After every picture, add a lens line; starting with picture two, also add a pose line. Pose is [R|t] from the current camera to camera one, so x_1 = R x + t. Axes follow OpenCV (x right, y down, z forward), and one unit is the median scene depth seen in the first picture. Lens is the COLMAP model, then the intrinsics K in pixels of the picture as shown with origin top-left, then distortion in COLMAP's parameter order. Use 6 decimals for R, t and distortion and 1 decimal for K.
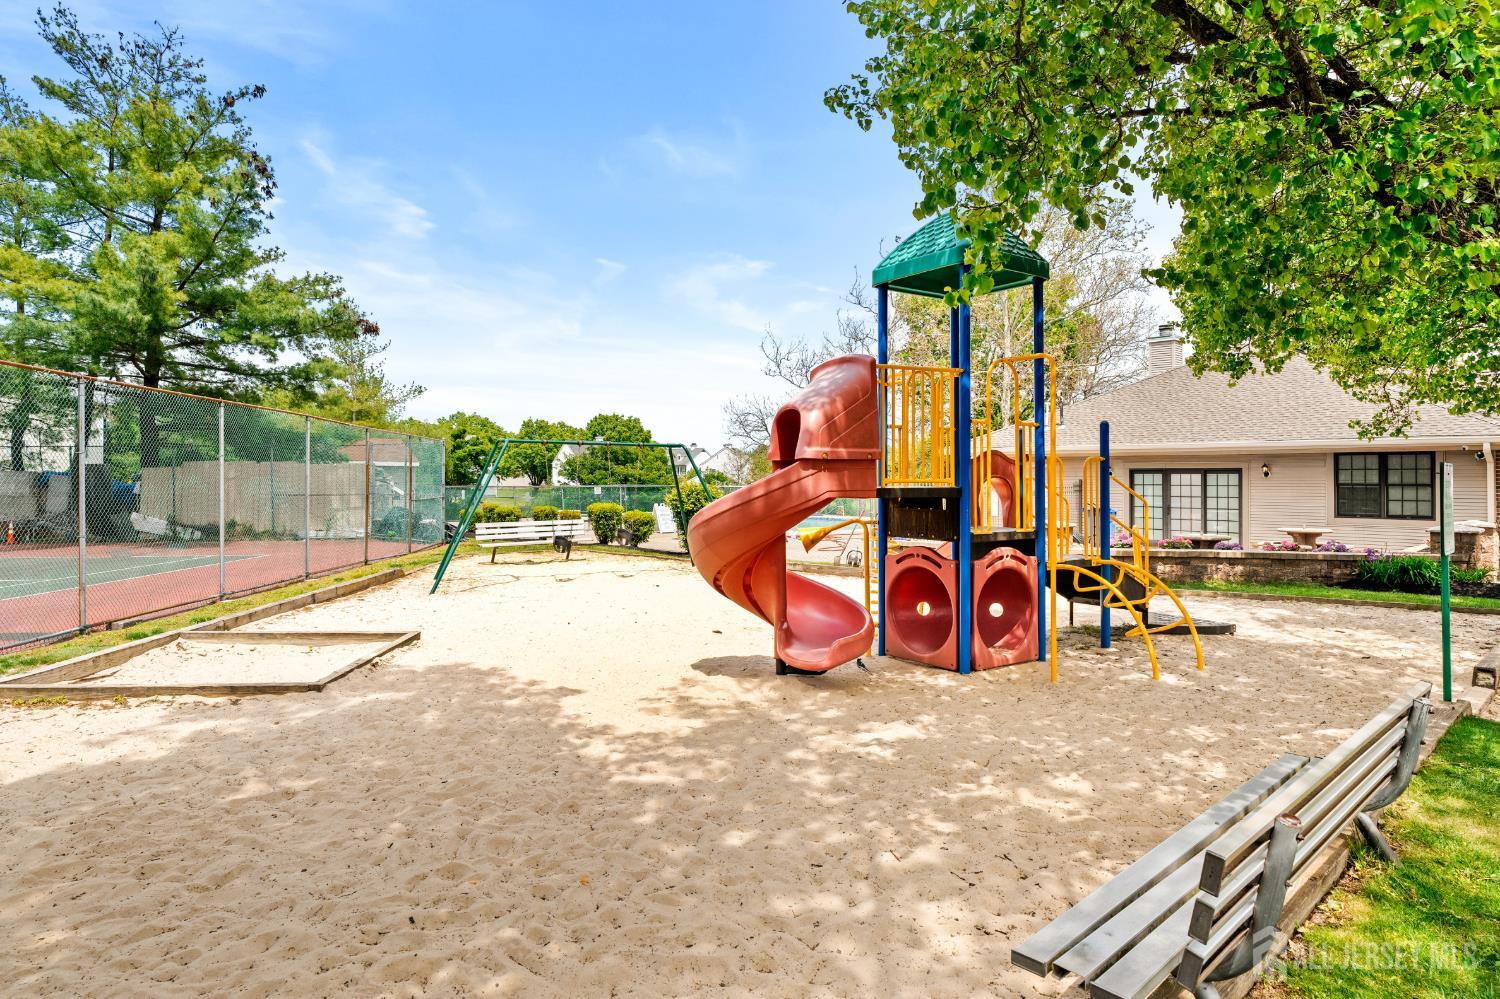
lens RADIAL K [[904.1, 0, 740.9], [0, 904.1, 499.6], [0, 0, 1]] dist [0.002307, 0.000147]
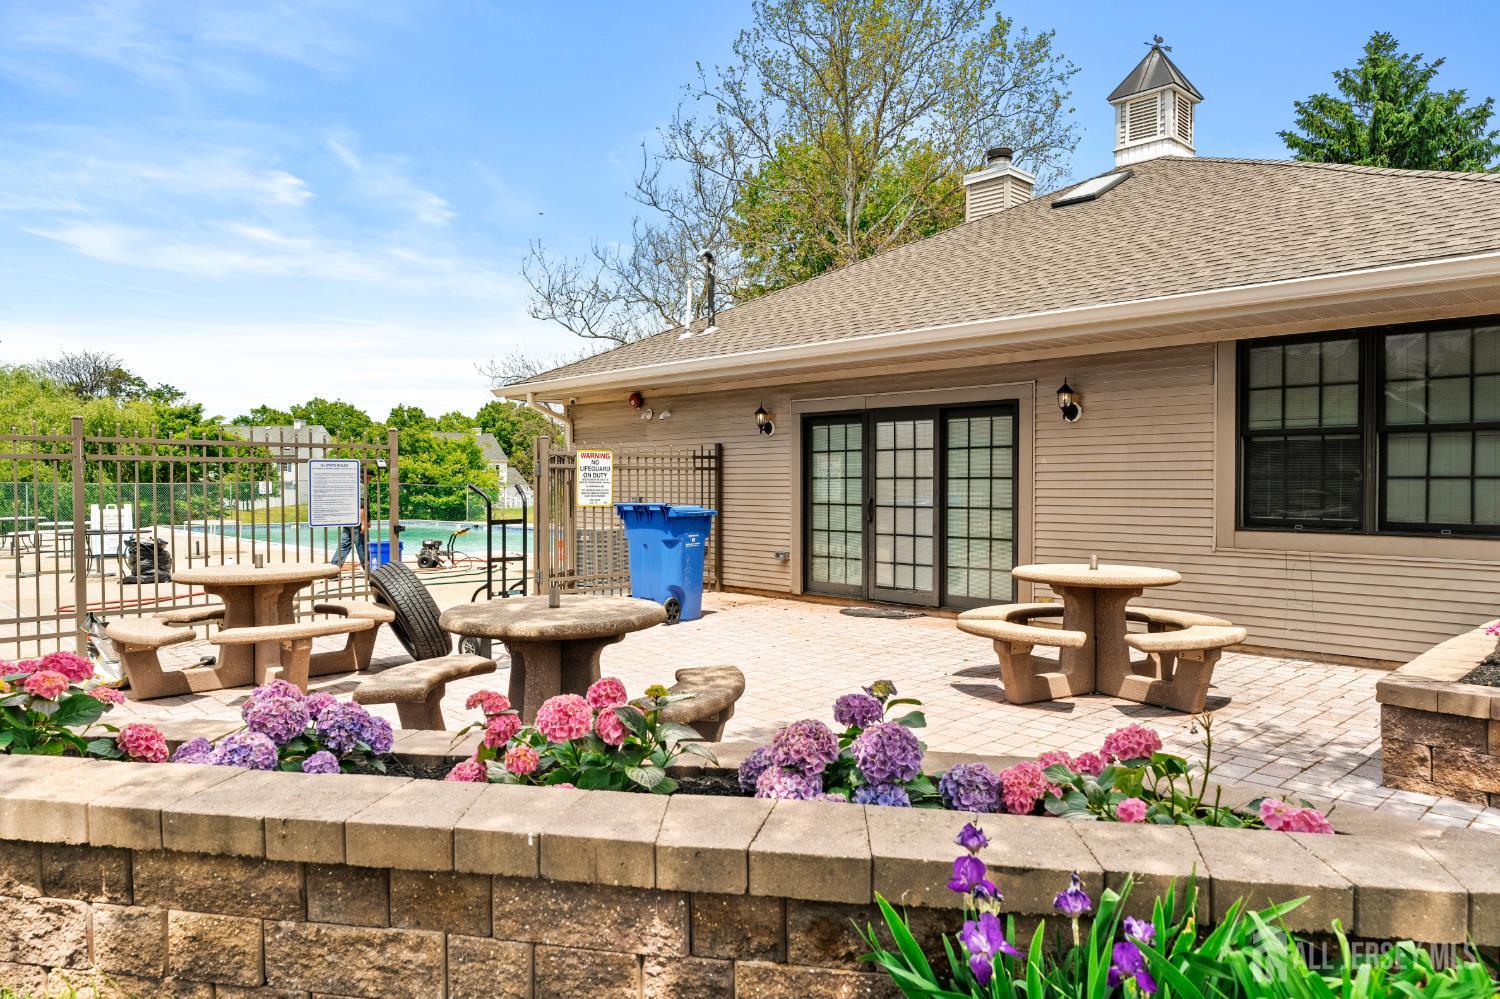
lens RADIAL K [[965.9, 0, 759.6], [0, 965.9, 505.6], [0, 0, 1]] dist [-0.026082, 0.000943]
pose [[0.999671, -0.000493, -0.025630, 0.445668], [0.000430, 0.999997, -0.002479, 0.010082], [0.025631, 0.002467, 0.999668, 0.583017]]
